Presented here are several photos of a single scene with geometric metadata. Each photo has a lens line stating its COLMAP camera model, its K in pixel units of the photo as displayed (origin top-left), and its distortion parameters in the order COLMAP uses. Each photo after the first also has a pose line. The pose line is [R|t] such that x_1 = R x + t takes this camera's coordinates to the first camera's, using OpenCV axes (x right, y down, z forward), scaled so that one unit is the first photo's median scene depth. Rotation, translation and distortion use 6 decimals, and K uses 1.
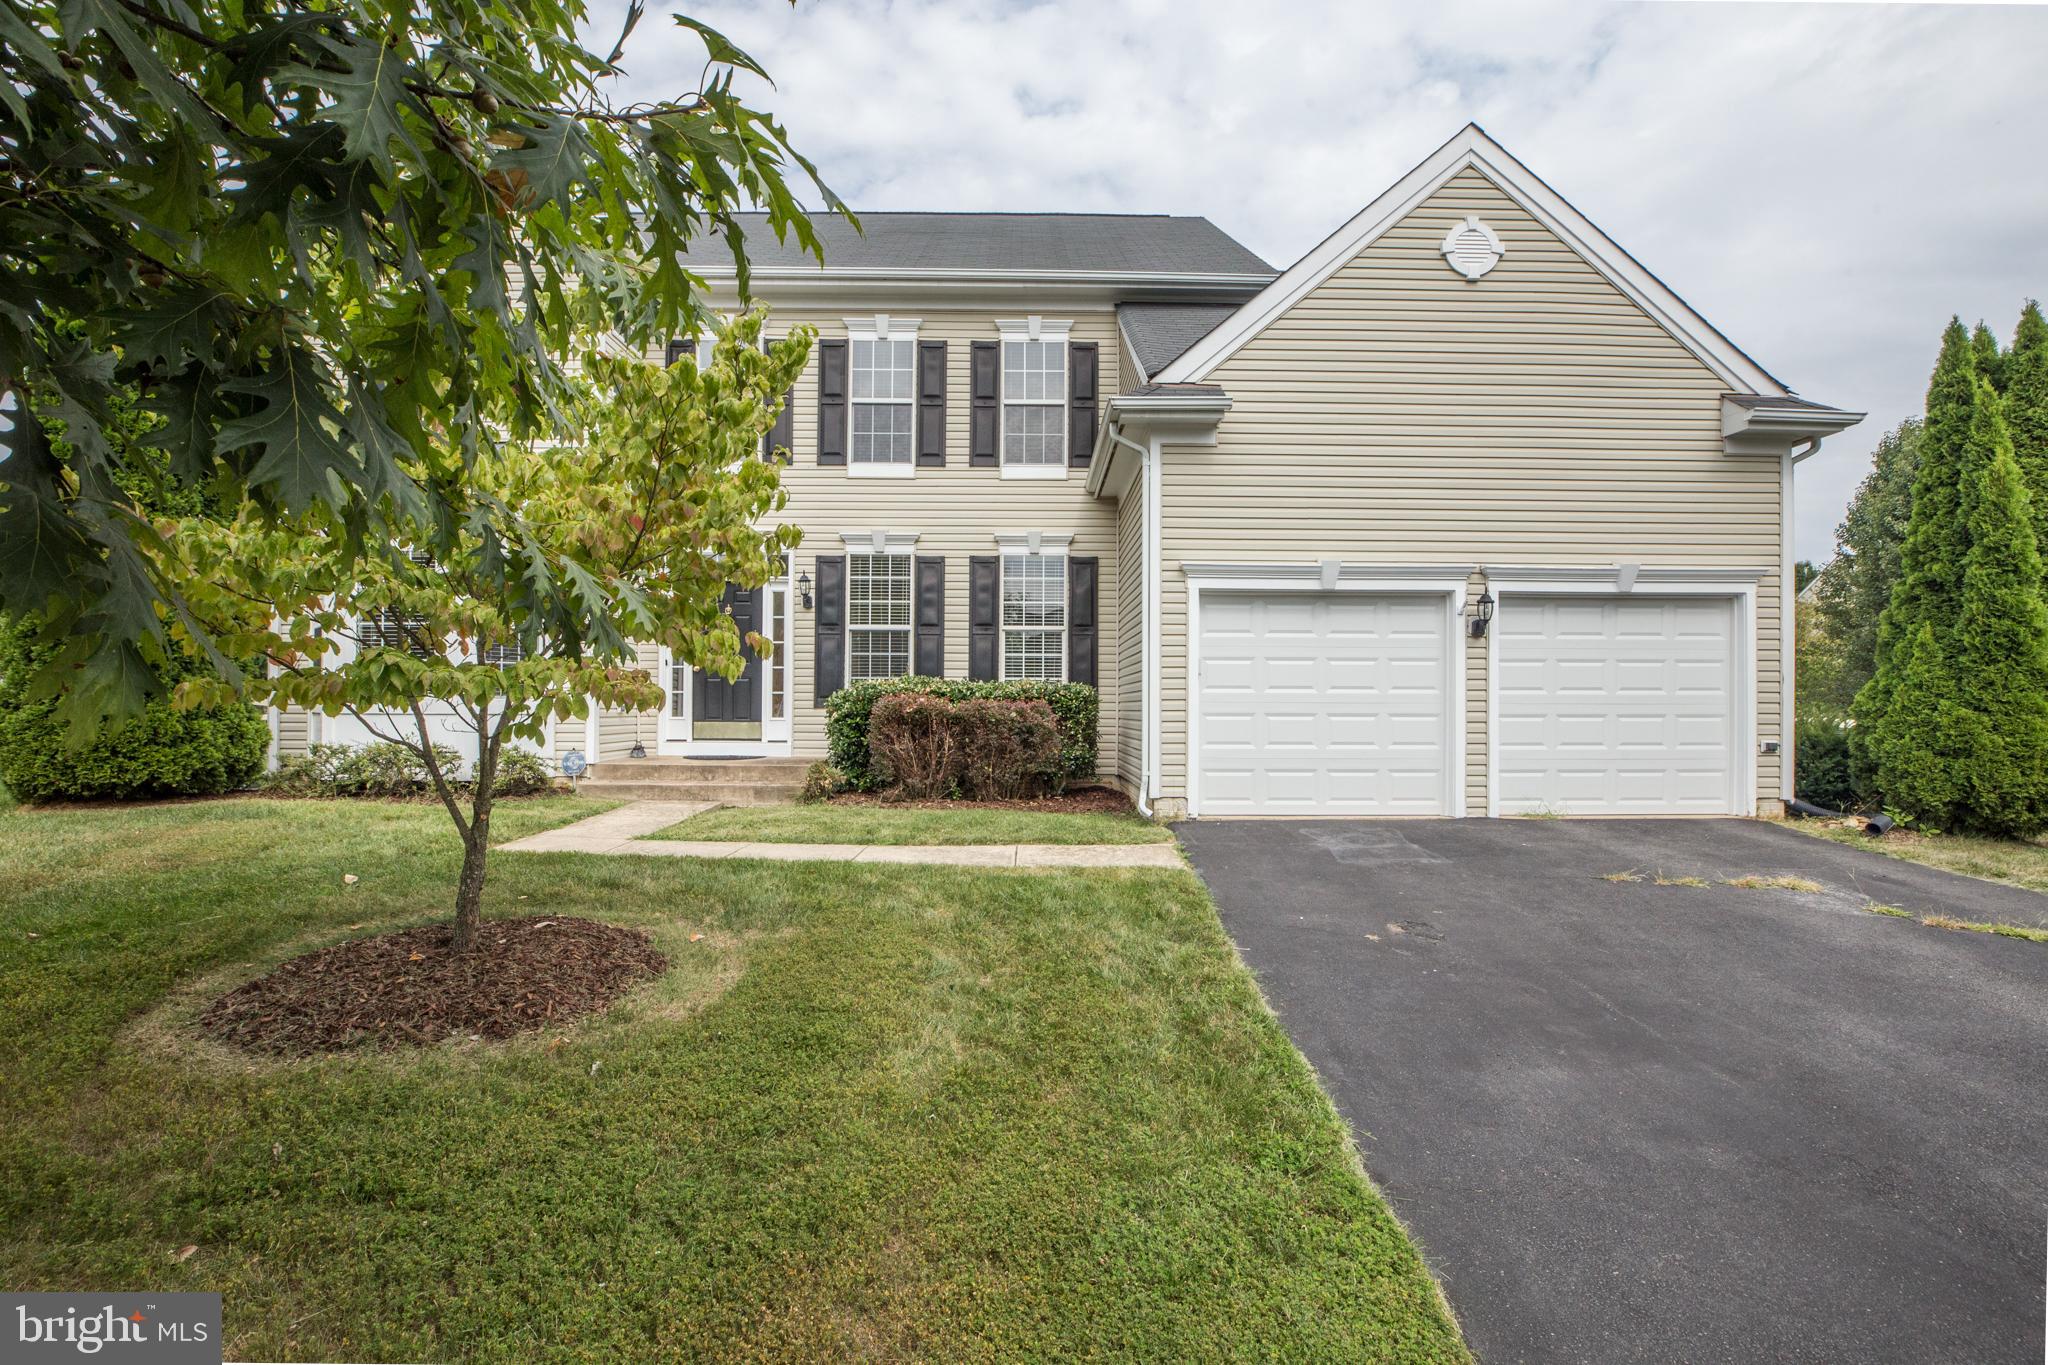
lens RADIAL K [[969.6, 0, 1024.0], [0, 969.6, 682.5], [0, 0, 1]] dist [-0.036561, 0.013496]
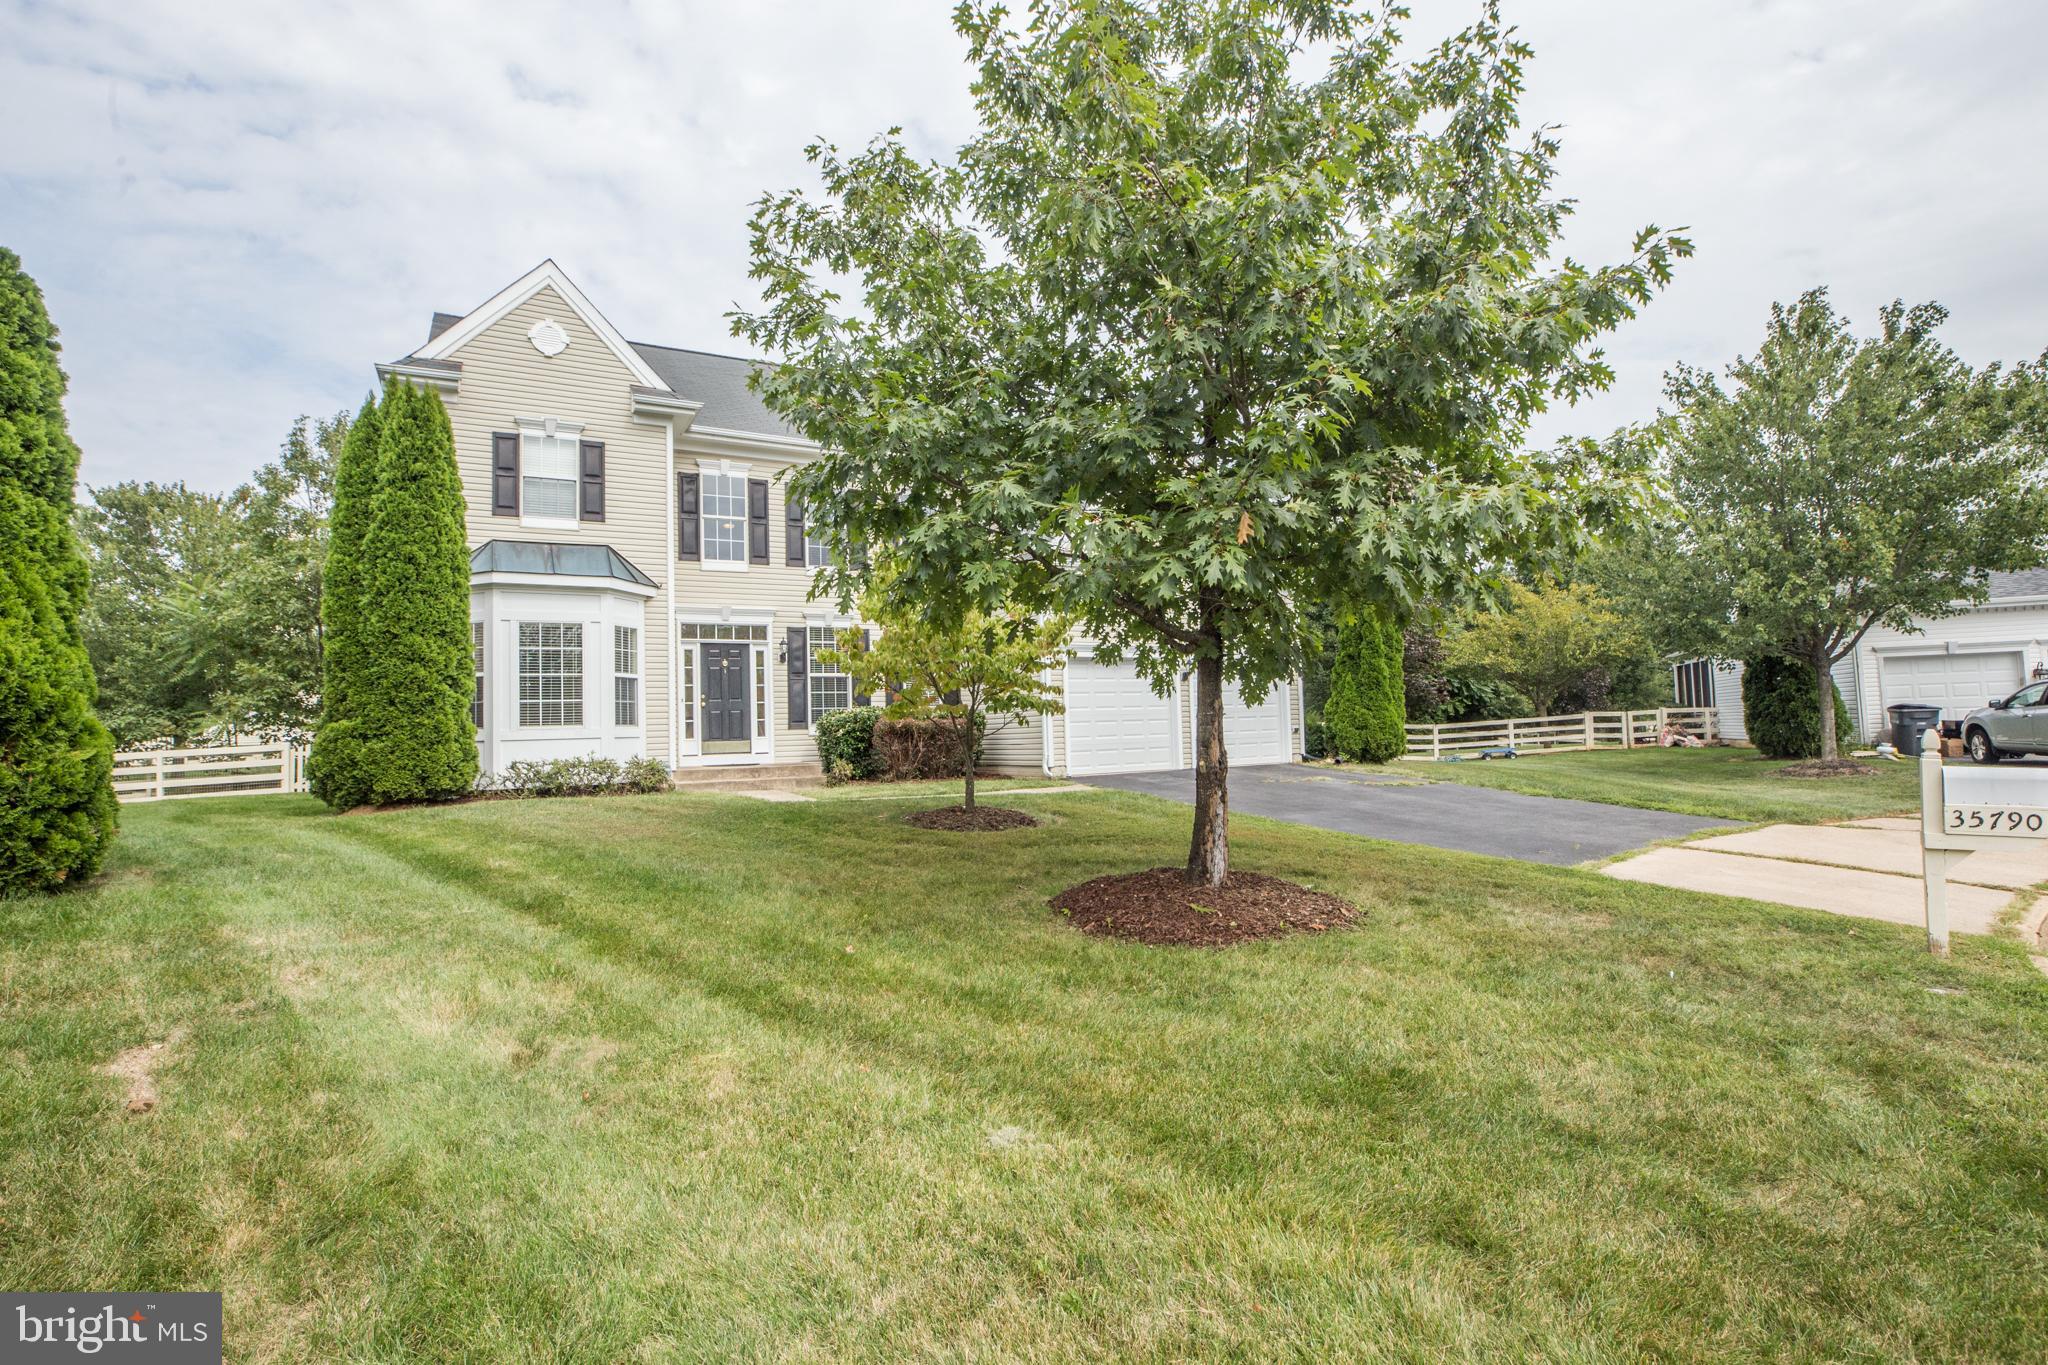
lens RADIAL K [[969.6, 0, 1024.0], [0, 969.6, 682.5], [0, 0, 1]] dist [-0.036561, 0.013496]
pose [[0.876232, -0.007555, 0.481831, -0.707186], [0.024529, 0.999280, -0.028937, 0.007376], [-0.481265, 0.037174, 0.875786, -0.547986]]
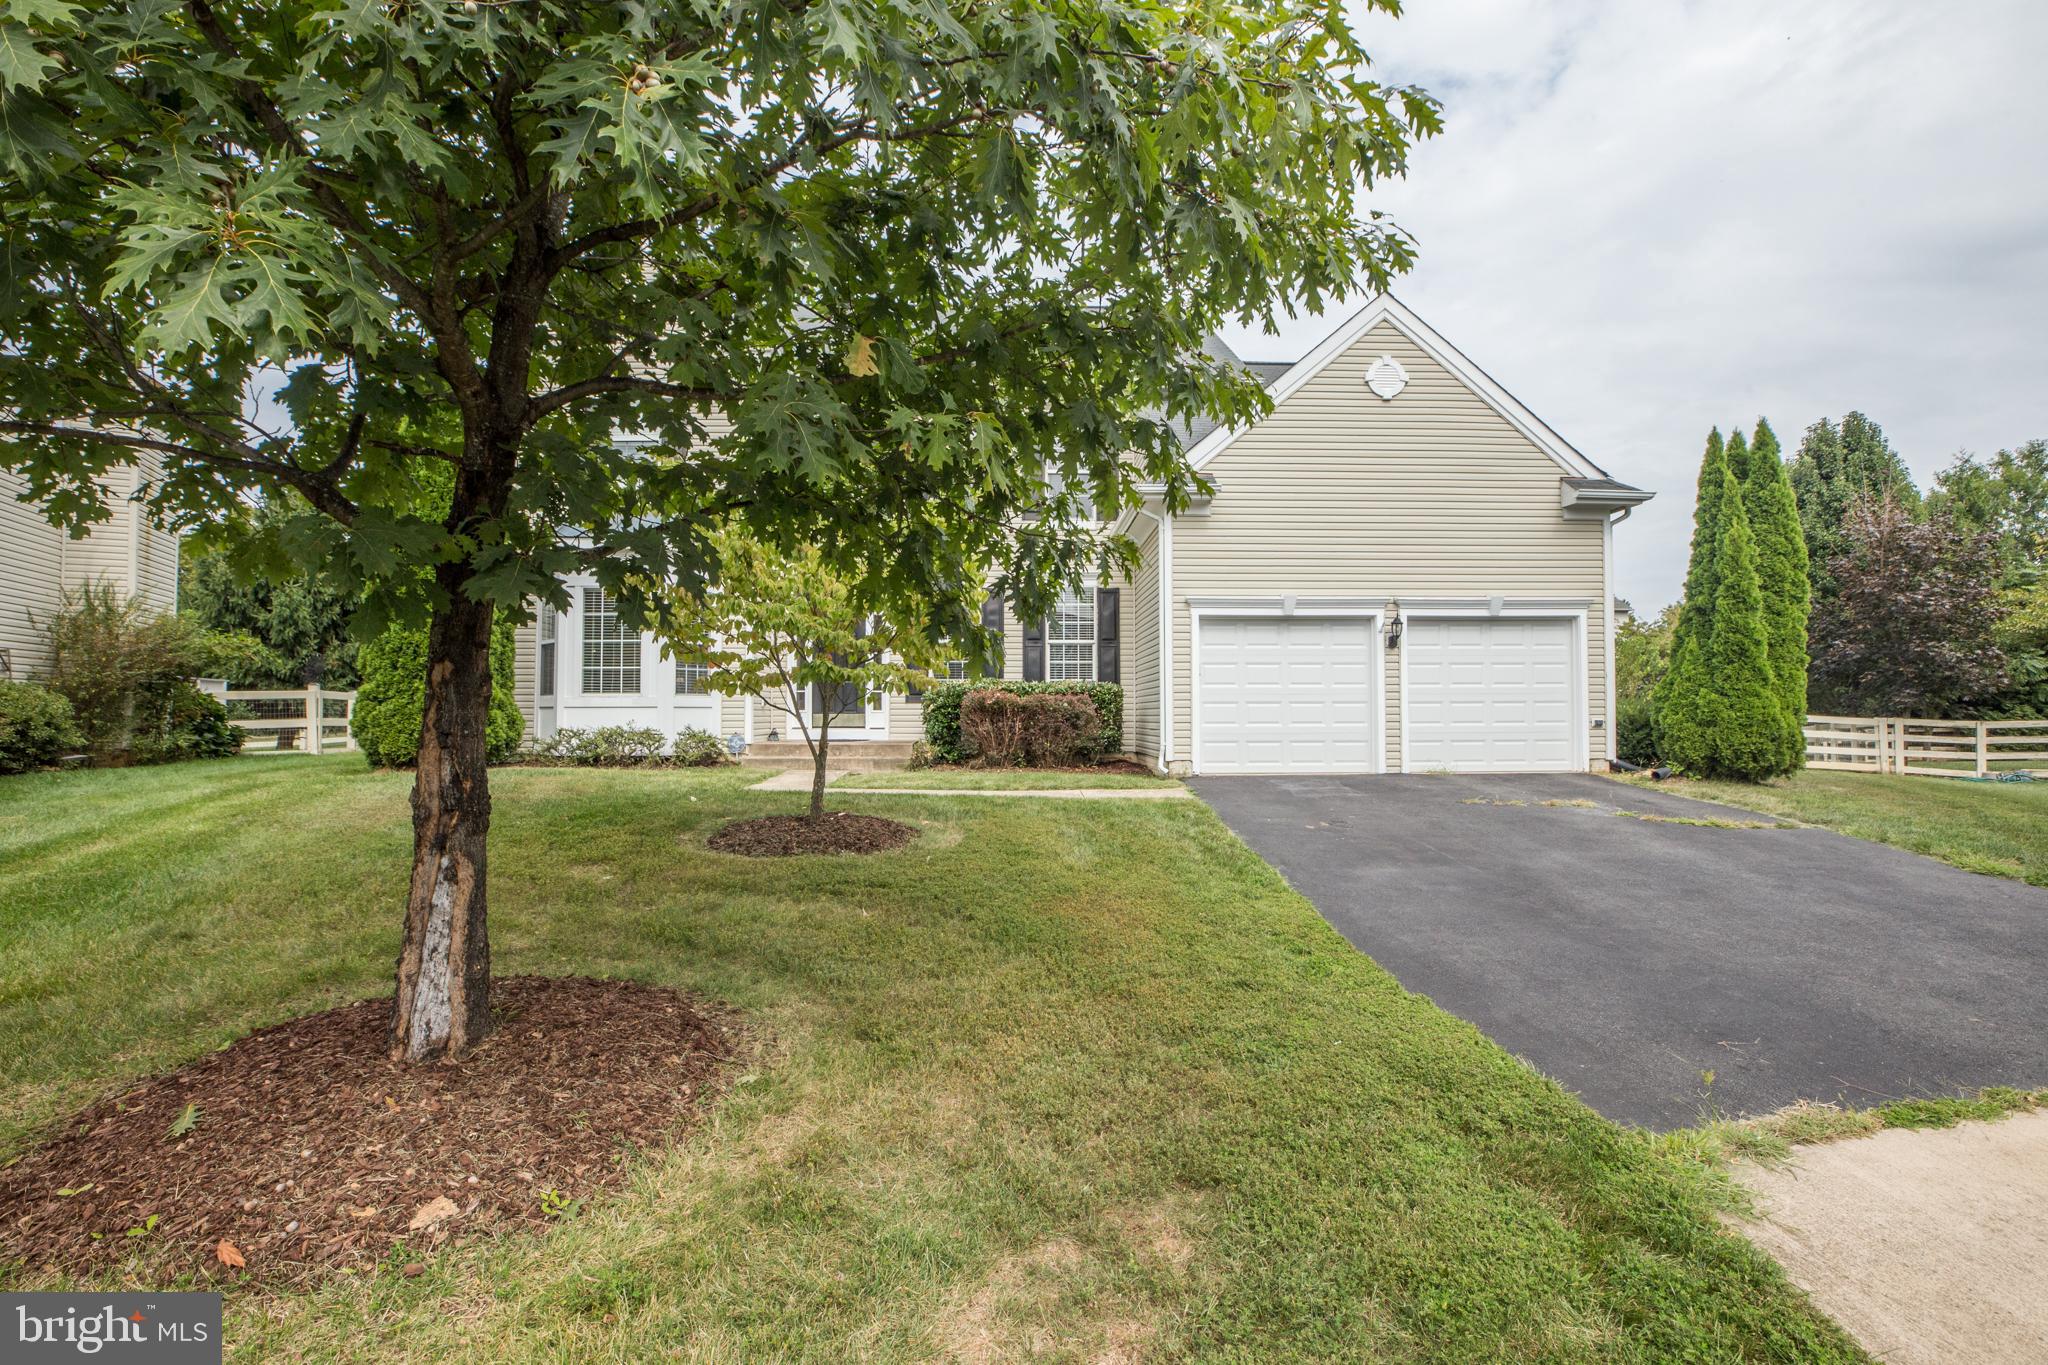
lens RADIAL K [[963.9, 0, 1025.4], [0, 963.9, 667.4], [0, 0, 1]] dist [-0.017427, 0.000605]
pose [[0.999789, -0.004956, 0.019948, -0.091524], [0.005427, 0.999706, -0.023632, 0.011610], [-0.019825, 0.023735, 0.999522, -0.366763]]
